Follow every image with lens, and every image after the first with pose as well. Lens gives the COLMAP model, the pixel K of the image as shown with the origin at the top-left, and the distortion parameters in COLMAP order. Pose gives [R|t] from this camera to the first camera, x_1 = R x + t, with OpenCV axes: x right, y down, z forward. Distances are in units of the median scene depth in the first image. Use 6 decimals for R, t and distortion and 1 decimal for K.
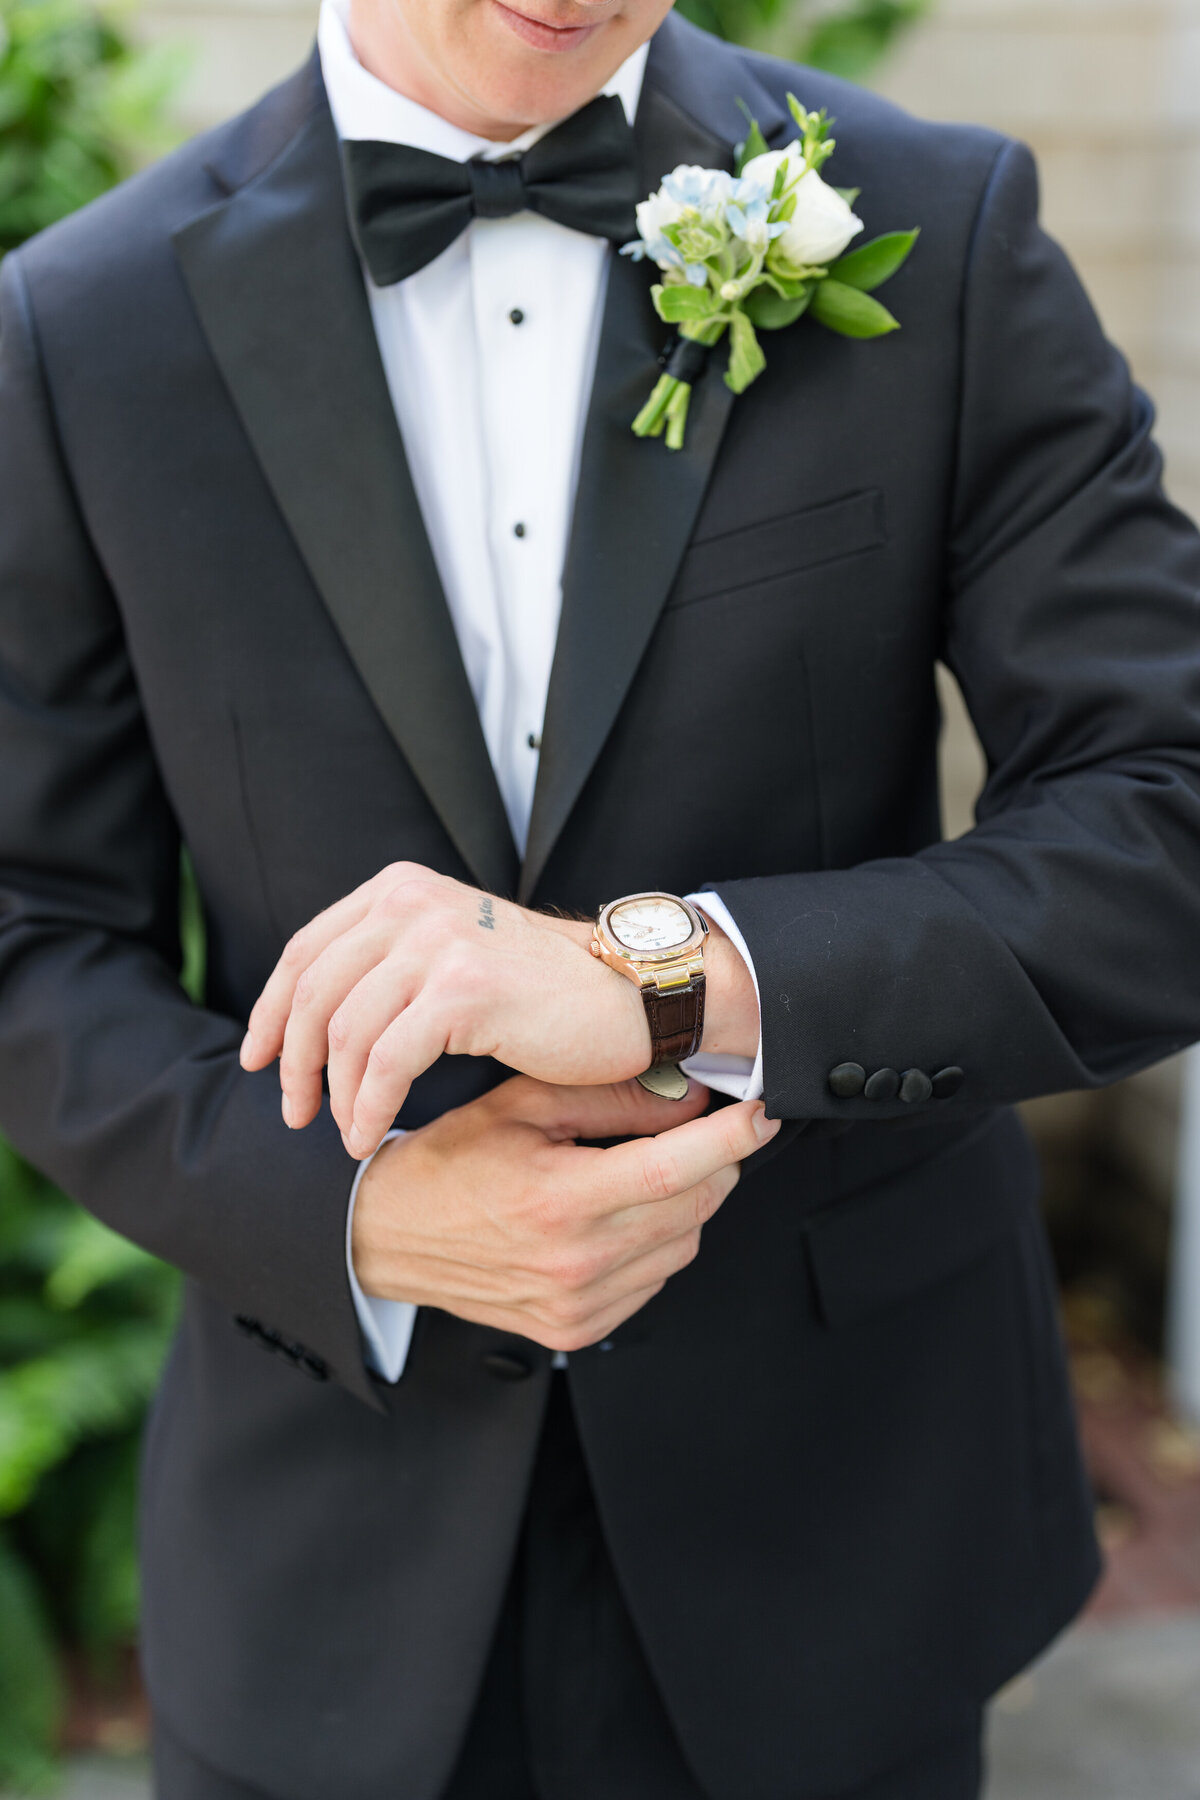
lens RADIAL K [[2576.5, 0, 563.5], [0, 2576.5, 901.6], [0, 0, 1]] dist [0.171722, 0.000000]
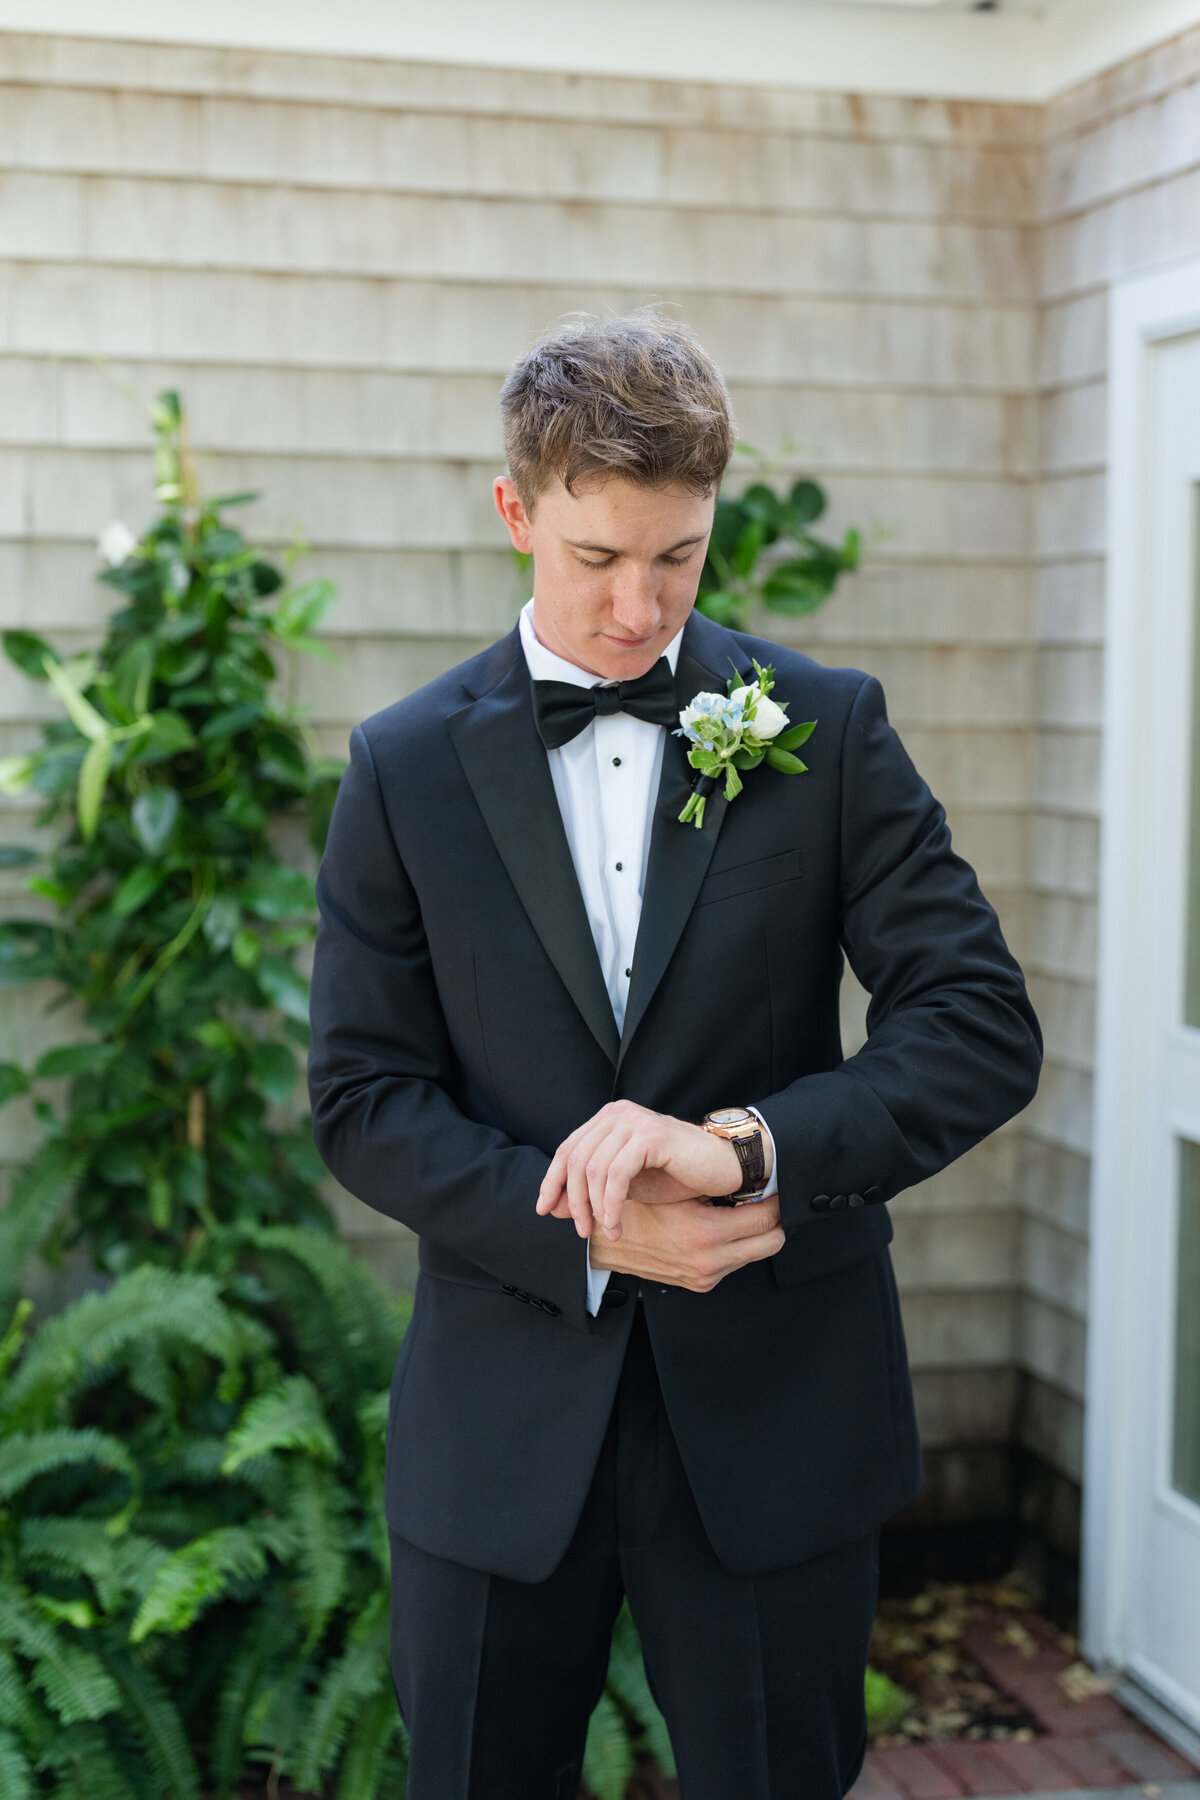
lens RADIAL K [[2576.5, 0, 606.2], [0, 2576.5, 905.4], [0, 0, 1]] dist [0.171722, 0.000000]
pose [[0.999933, 0.001743, 0.011439, -0.050756], [-0.000100, 0.989856, -0.142073, 0.167082], [-0.011570, 0.142062, 0.989790, -0.959464]]
